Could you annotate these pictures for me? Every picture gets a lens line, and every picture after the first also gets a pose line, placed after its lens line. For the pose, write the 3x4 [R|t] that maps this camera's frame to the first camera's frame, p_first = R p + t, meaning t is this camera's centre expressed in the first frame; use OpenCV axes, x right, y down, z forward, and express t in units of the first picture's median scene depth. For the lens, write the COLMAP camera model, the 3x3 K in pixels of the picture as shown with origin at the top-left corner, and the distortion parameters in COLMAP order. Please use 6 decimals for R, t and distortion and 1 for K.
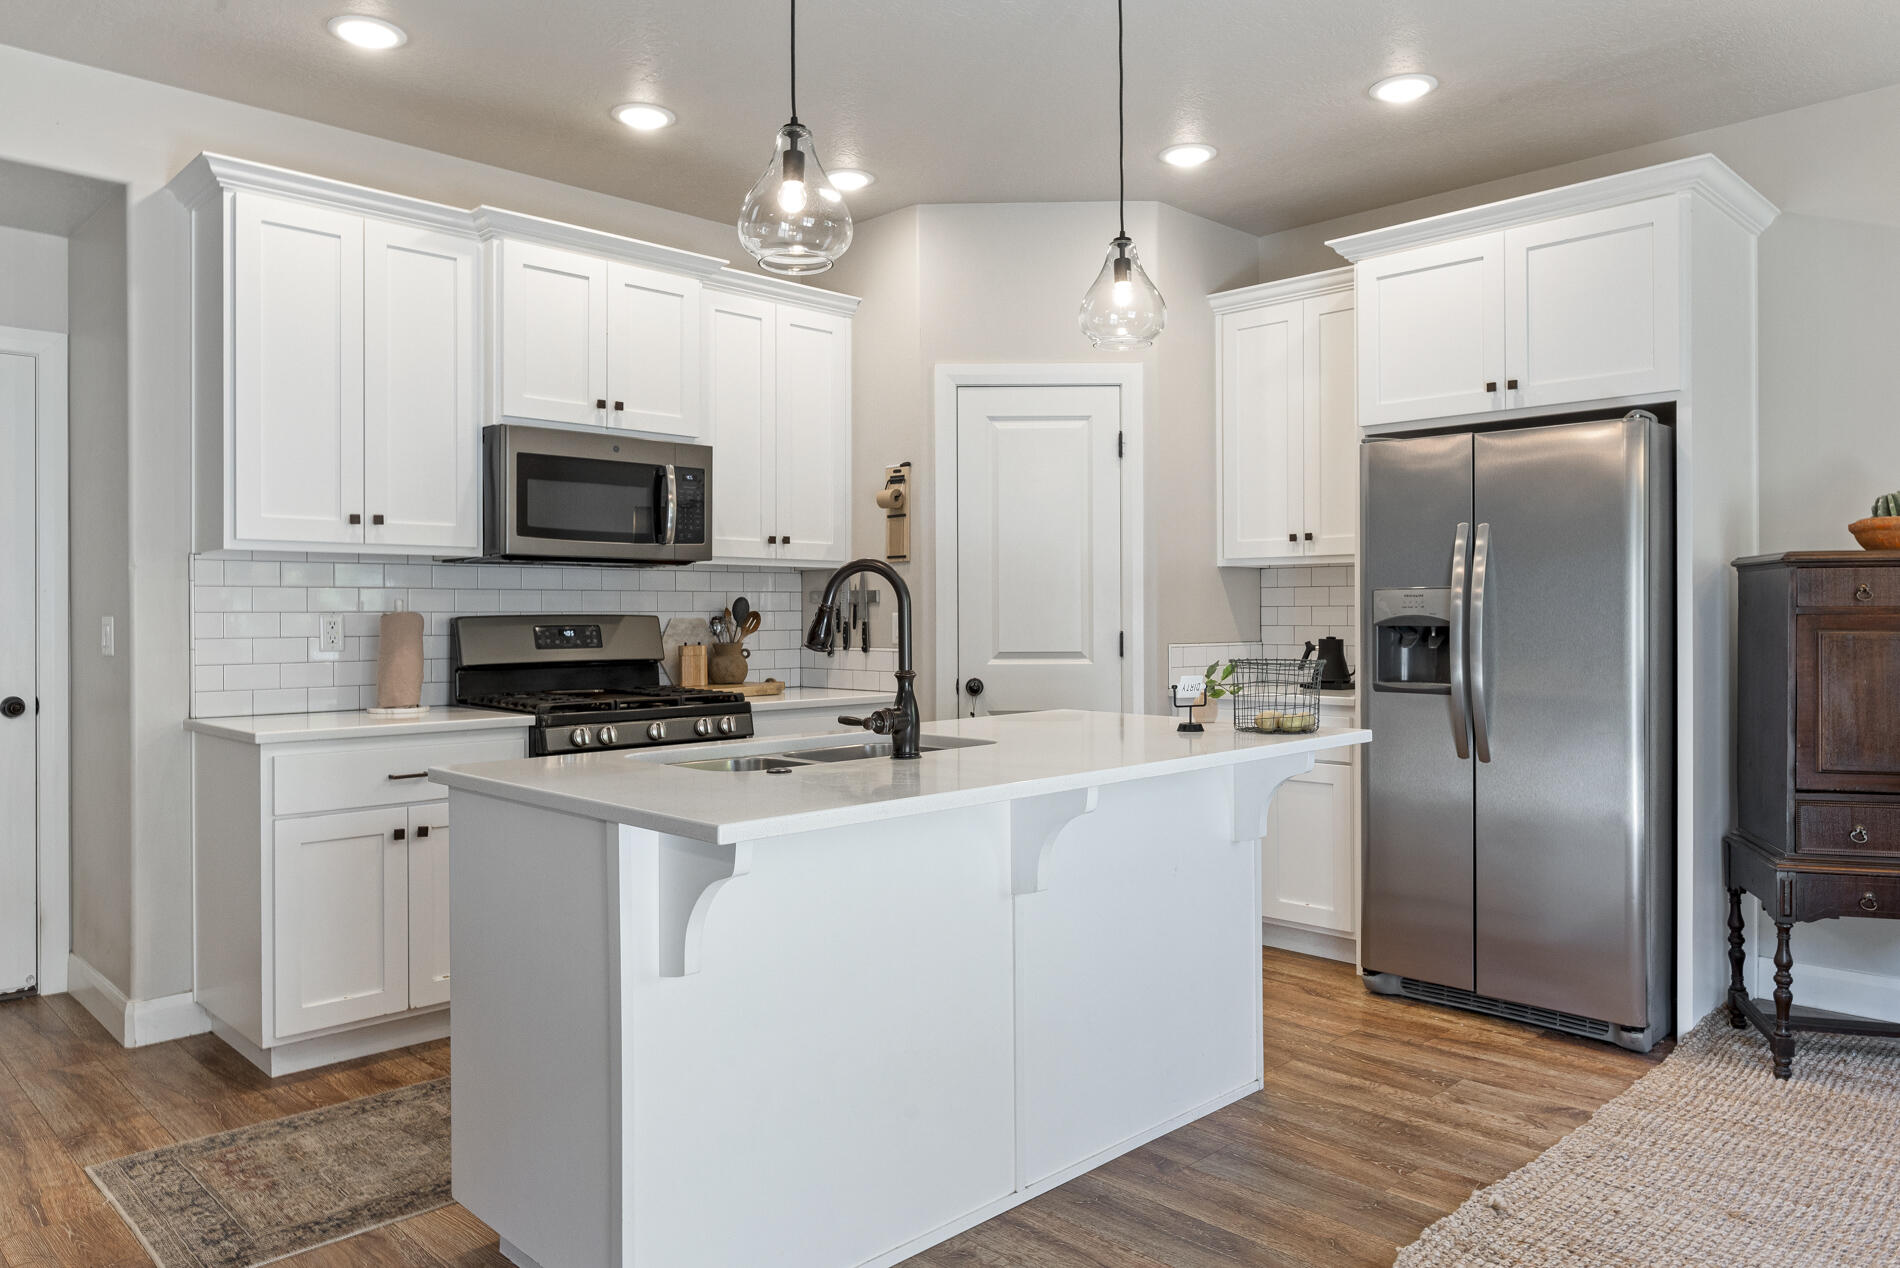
lens RADIAL K [[1295.8, 0, 952.2], [0, 1295.8, 615.1], [0, 0, 1]] dist [-0.002673, -0.001416]
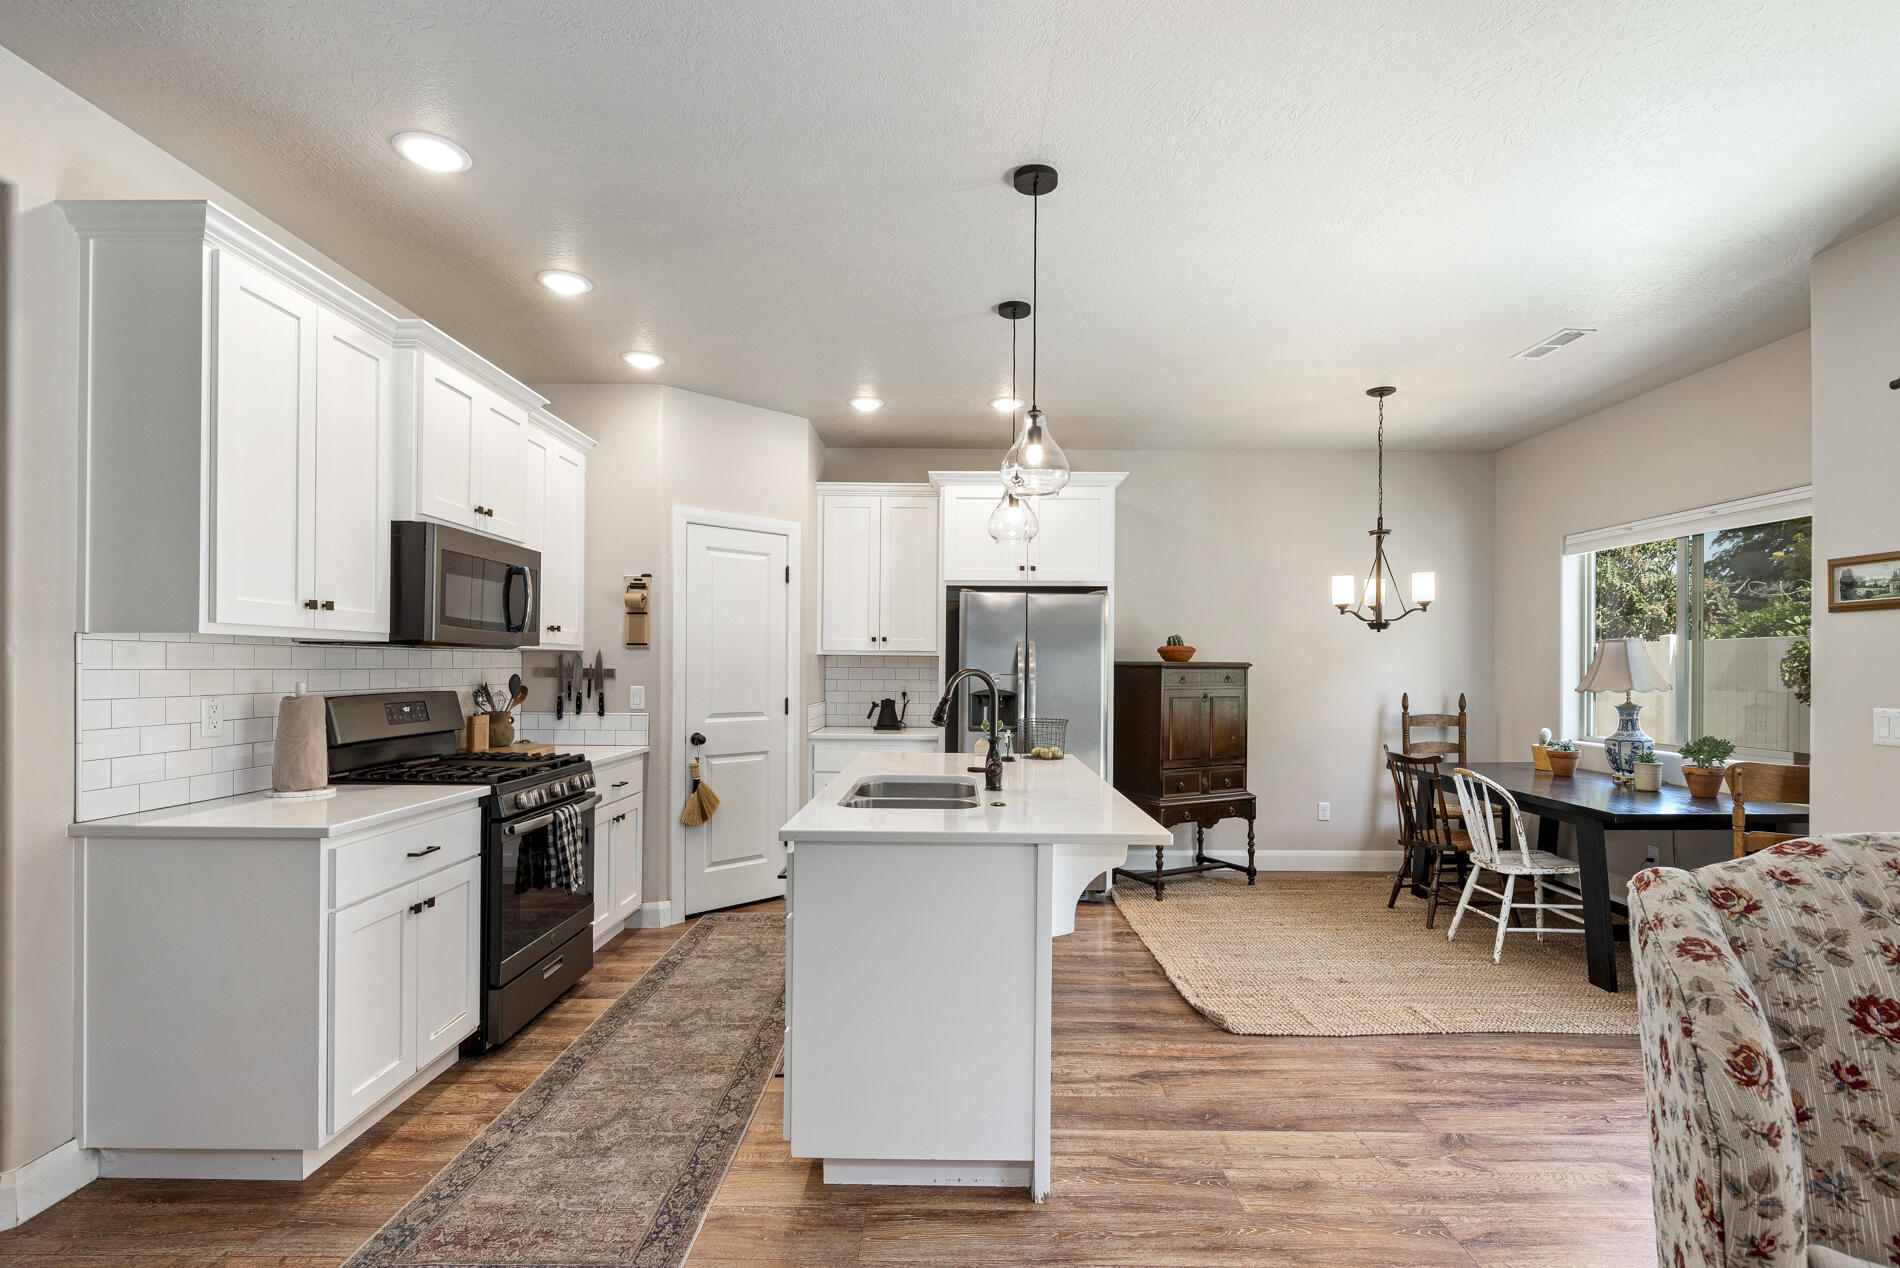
lens RADIAL K [[880.1, 0, 946.8], [0, 880.1, 666.4], [0, 0, 1]] dist [-0.000845, 0.000151]
pose [[0.709322, 0.008182, 0.704837, -0.525928], [-0.008315, 0.999960, -0.003240, -0.025024], [-0.704836, -0.003562, 0.709362, 0.153330]]
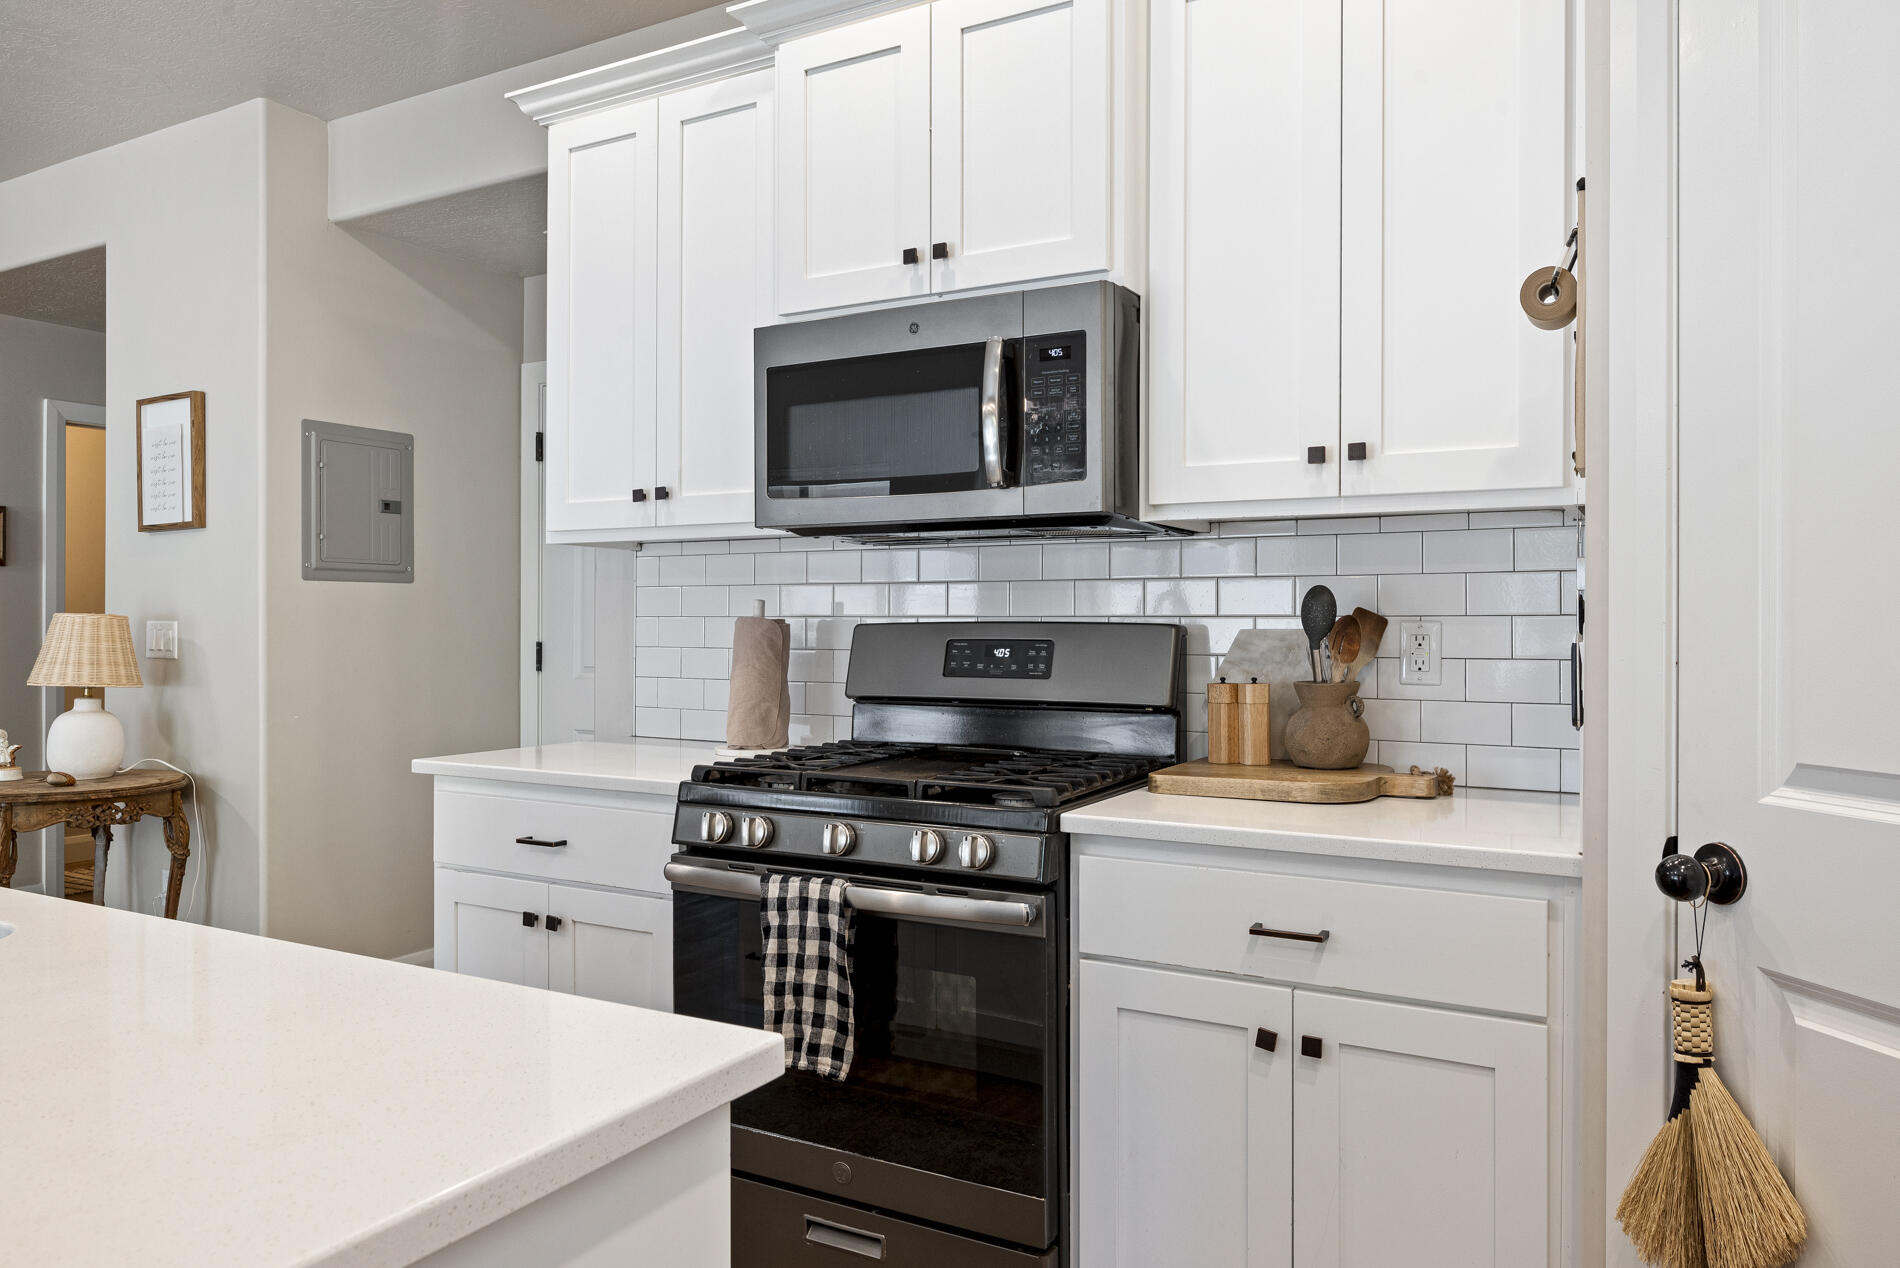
lens RADIAL K [[1253.9, 0, 950.7], [0, 1253.9, 626.5], [0, 0, 1]] dist [-0.004221, -0.000809]
pose [[0.288534, 0.006353, -0.957449, 0.268708], [-0.003803, 0.999978, 0.005489, -0.001225], [0.957462, 0.002058, 0.288552, 0.855431]]
